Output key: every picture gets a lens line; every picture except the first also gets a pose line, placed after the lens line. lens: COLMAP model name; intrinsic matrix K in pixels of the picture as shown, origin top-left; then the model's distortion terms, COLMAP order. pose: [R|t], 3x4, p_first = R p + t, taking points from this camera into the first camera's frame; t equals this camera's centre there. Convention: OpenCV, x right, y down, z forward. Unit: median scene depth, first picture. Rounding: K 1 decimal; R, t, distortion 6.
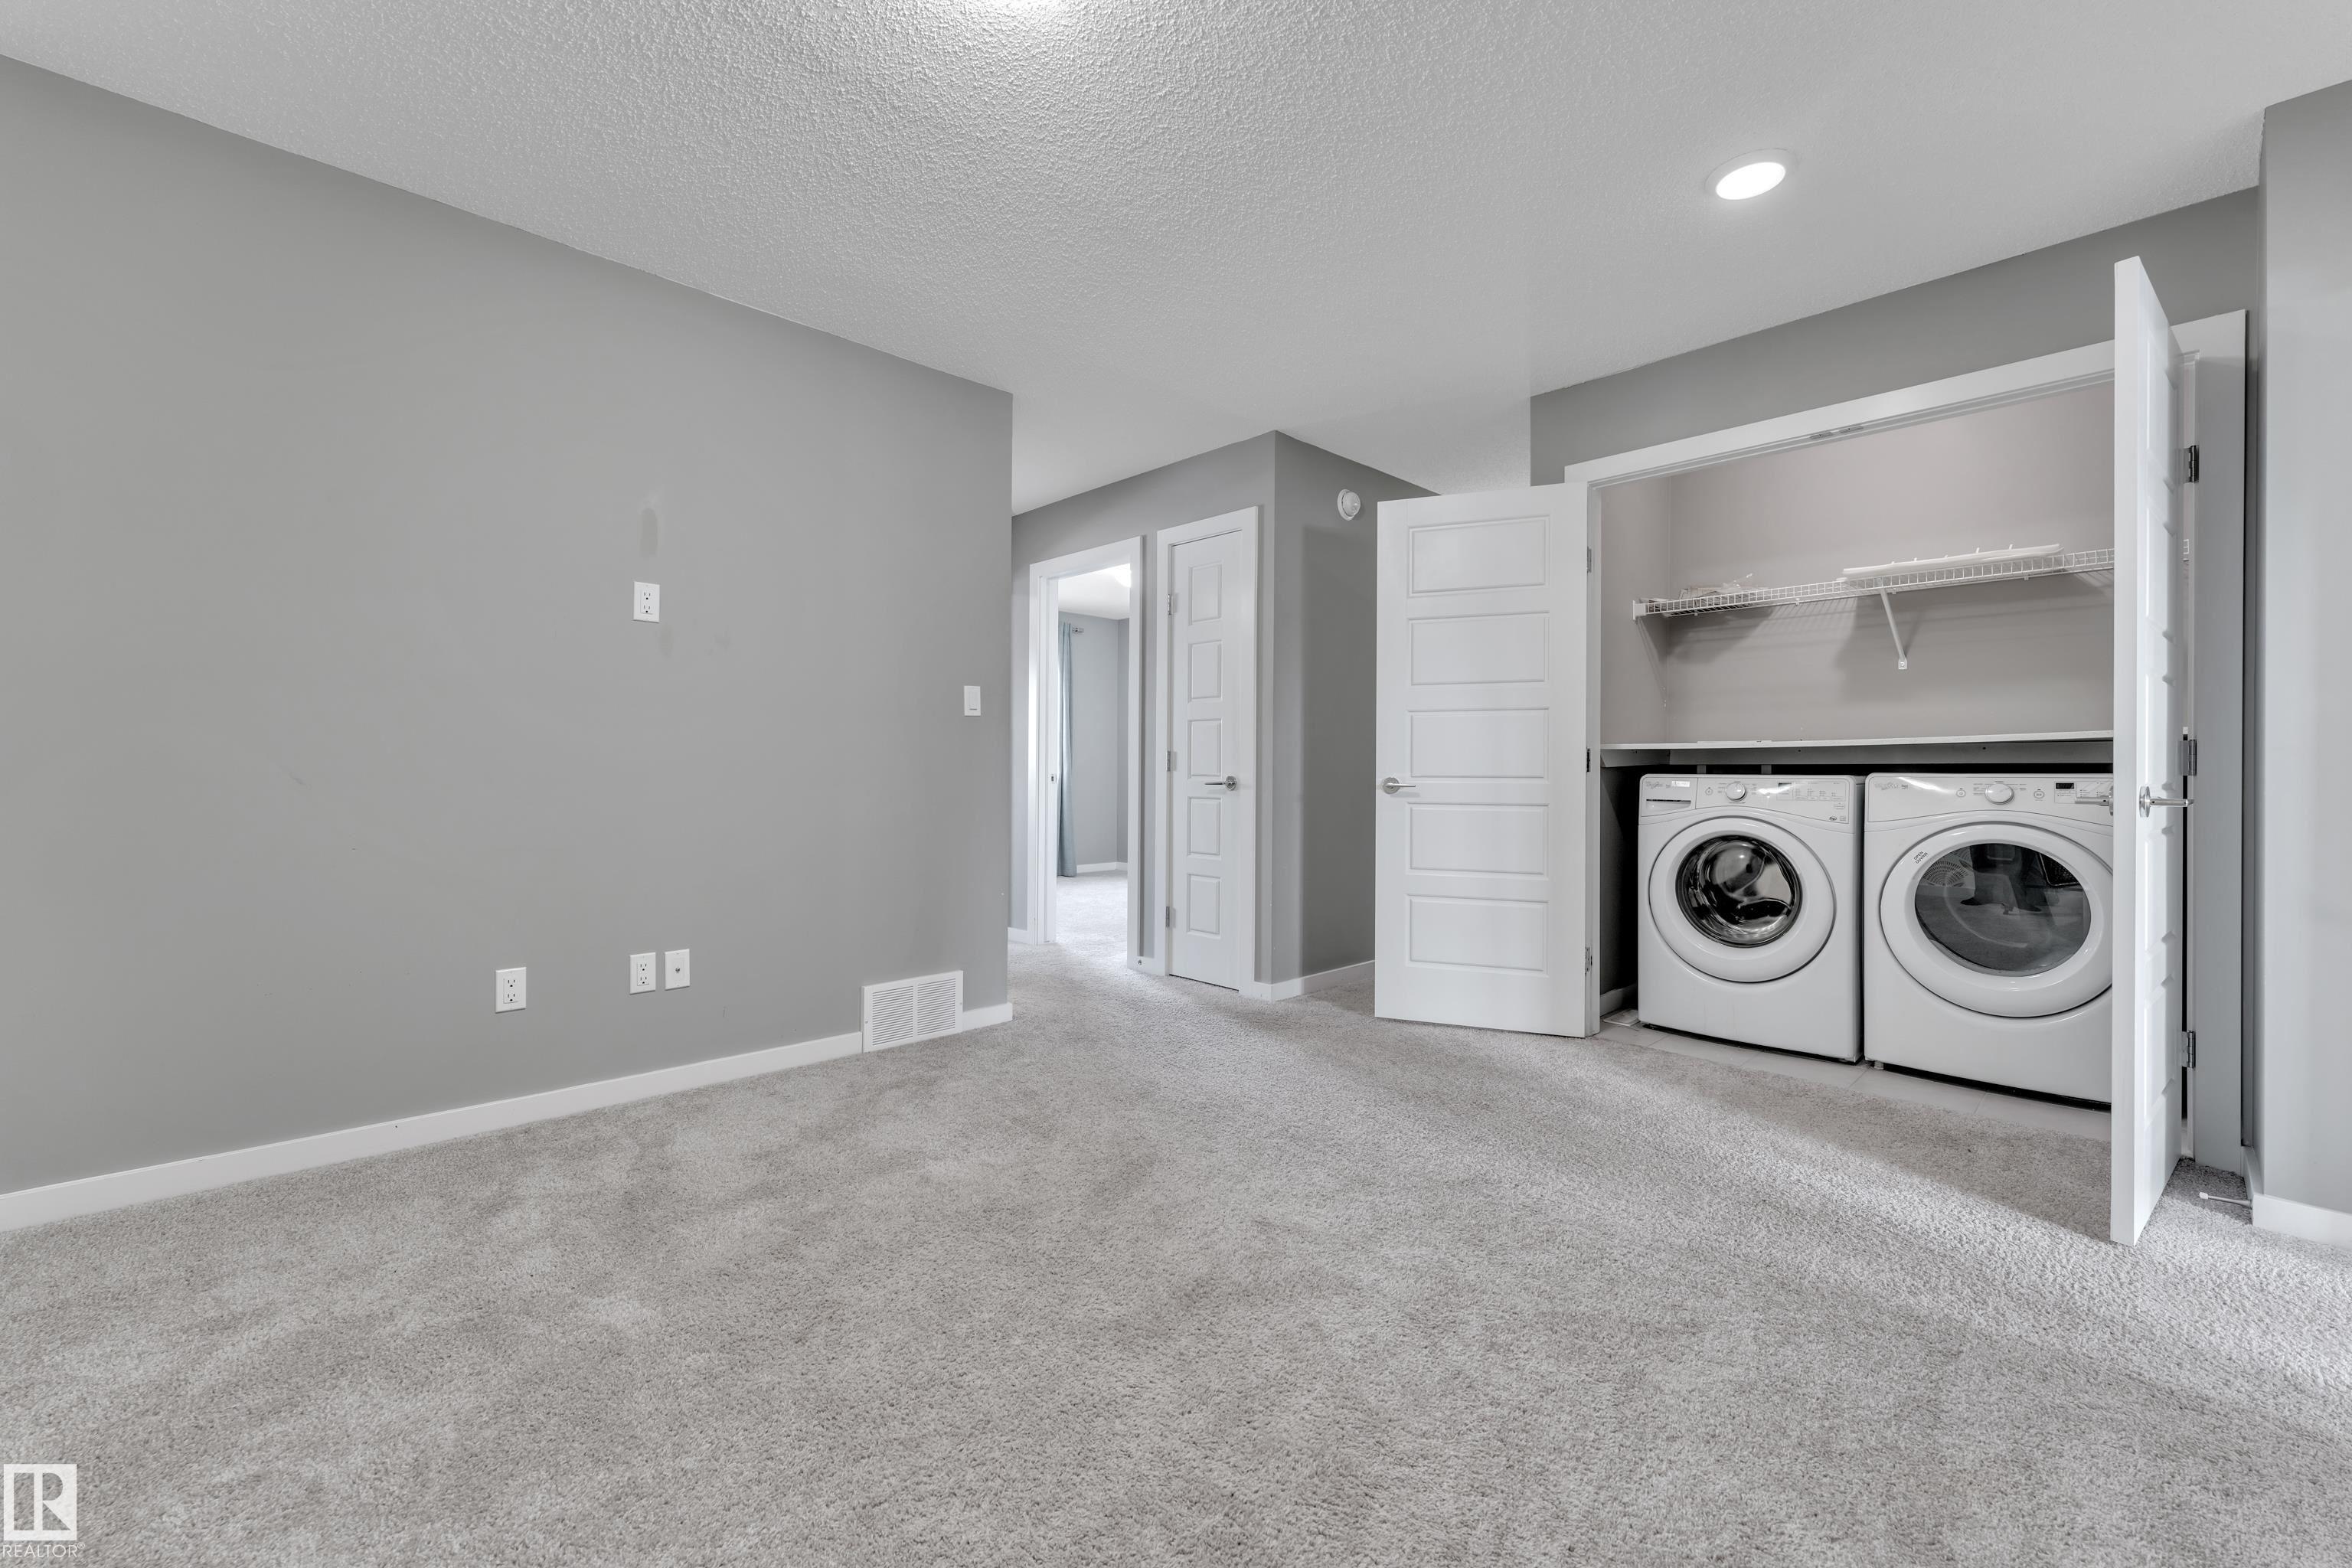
lens RADIAL K [[947.9, 0, 1177.5], [0, 947.9, 773.0], [0, 0, 1]] dist [0.001114, 0.000009]
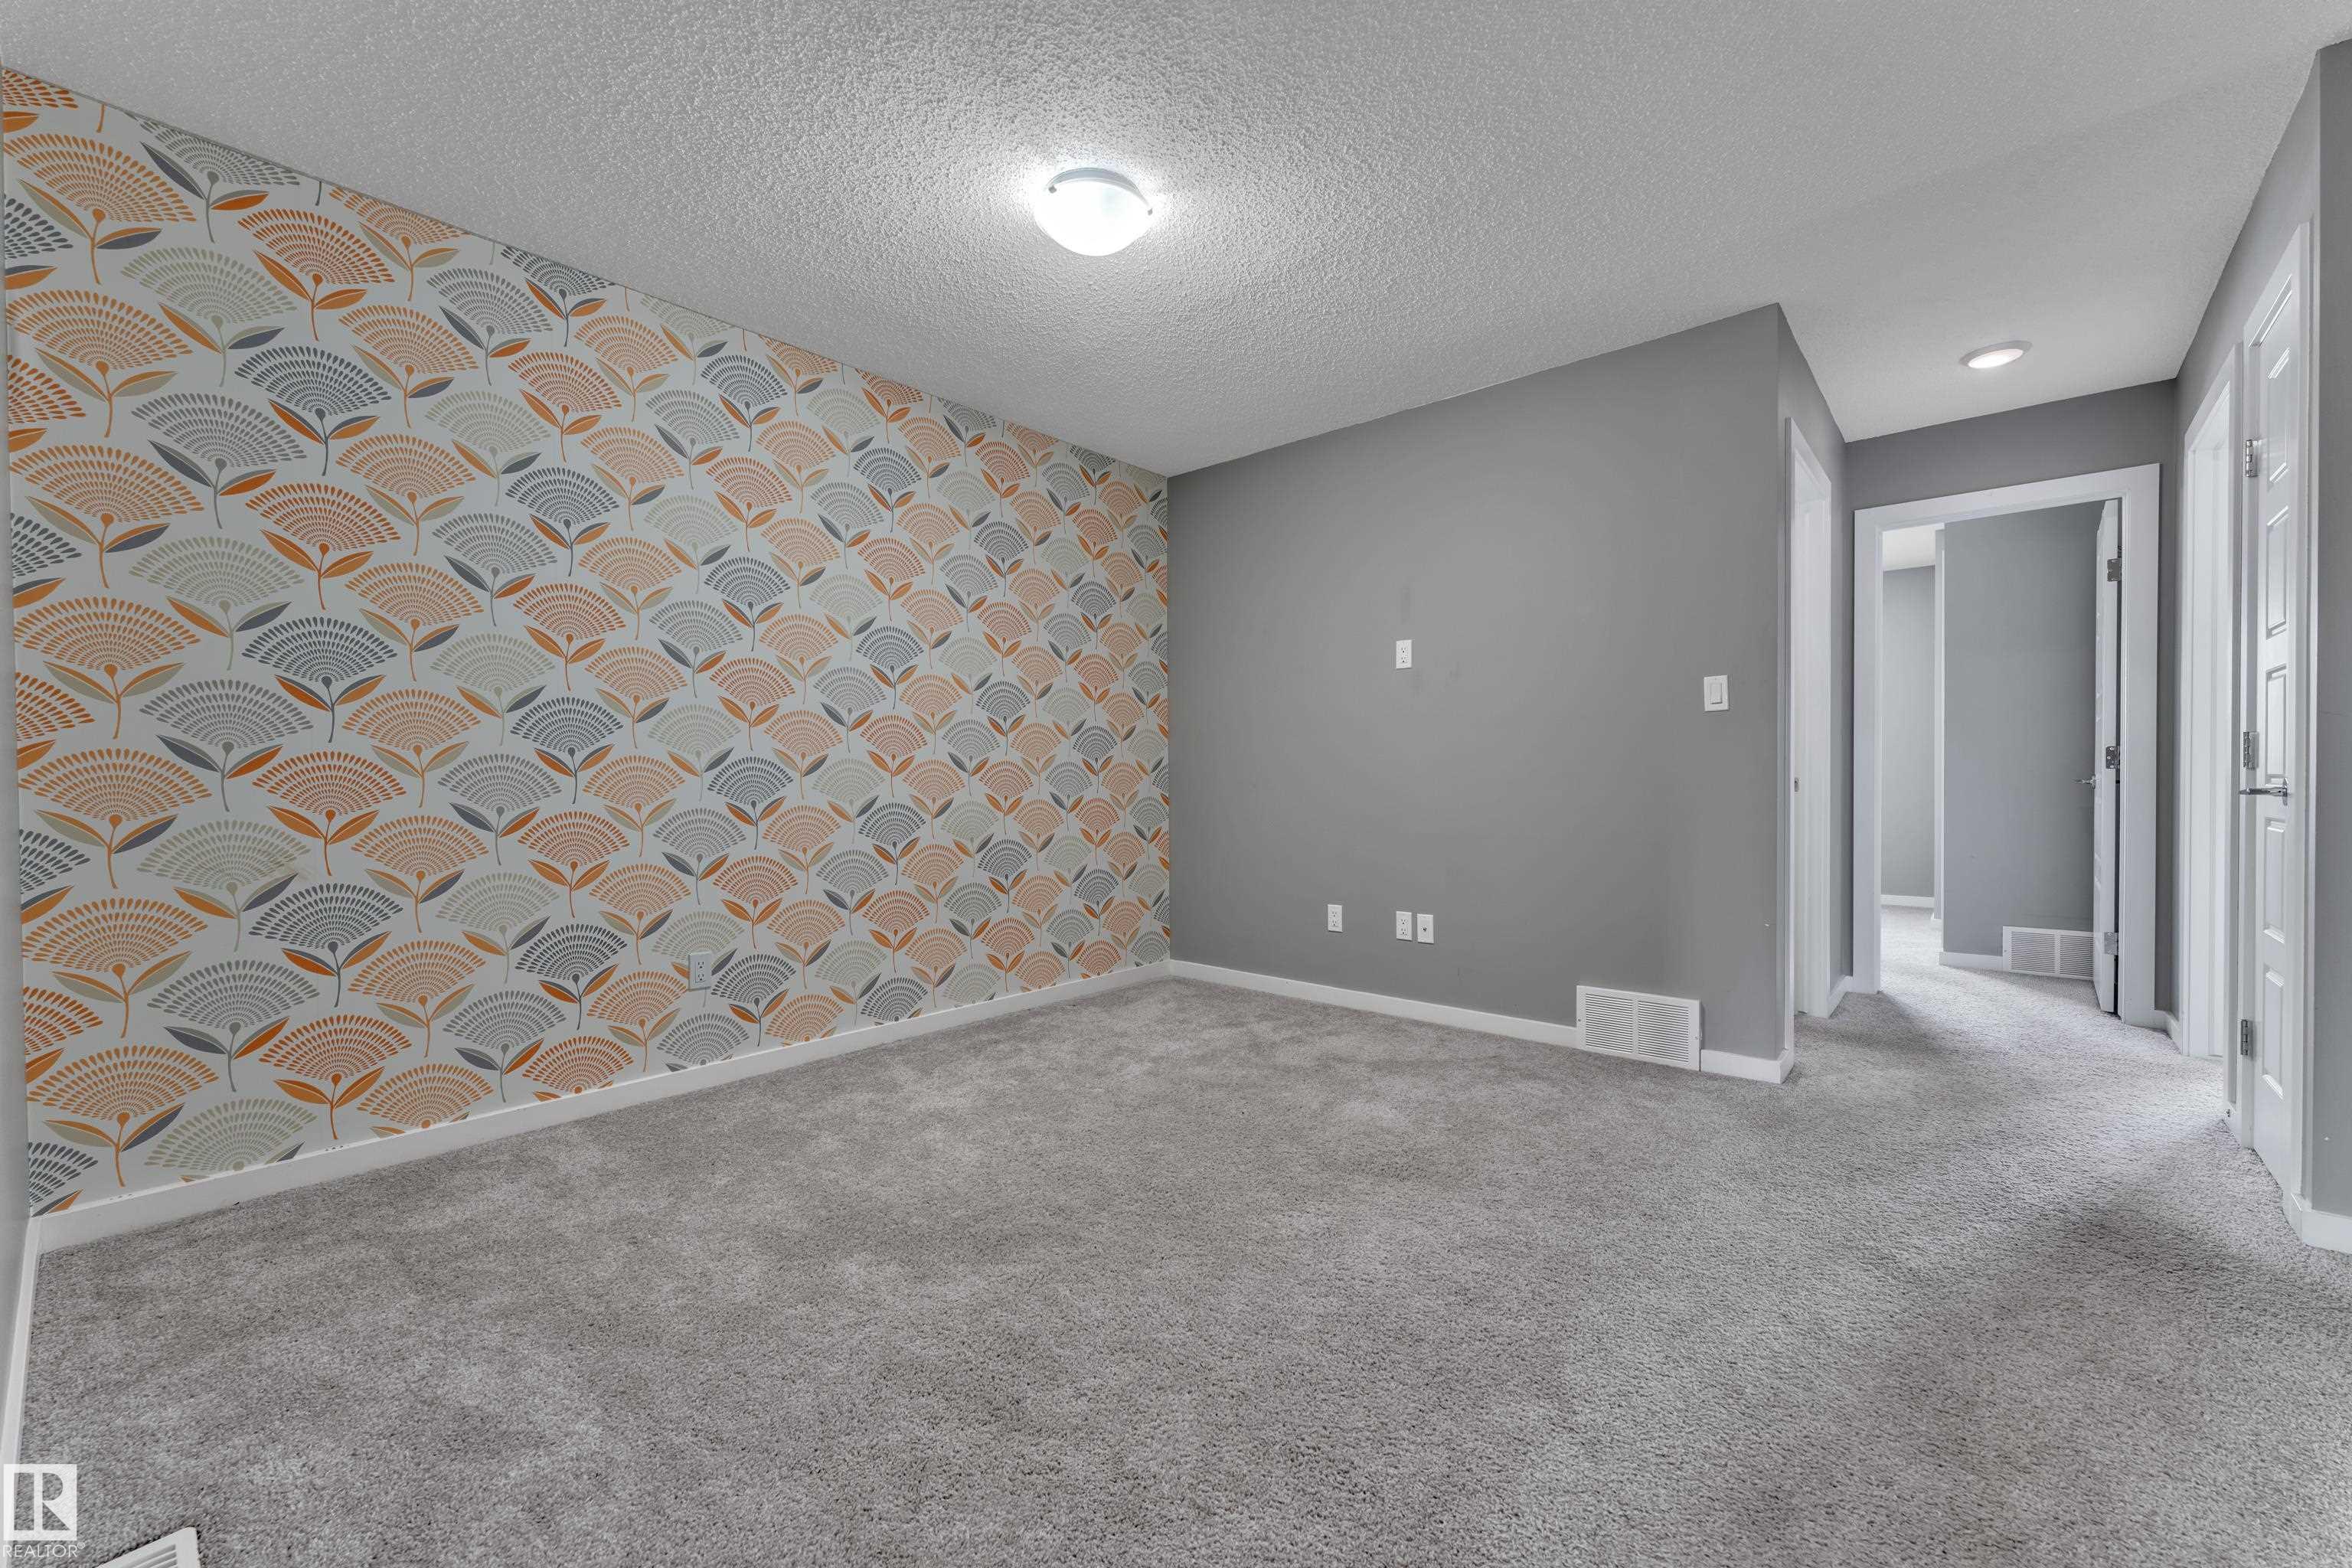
lens RADIAL K [[947.9, 0, 1177.6], [0, 947.9, 792.6], [0, 0, 1]] dist [0.001114, 0.000009]
pose [[0.090606, 0.004398, -0.995877, 0.753589], [0.003622, 0.999982, 0.004745, 0.010867], [0.995880, -0.004037, 0.090588, 0.543122]]
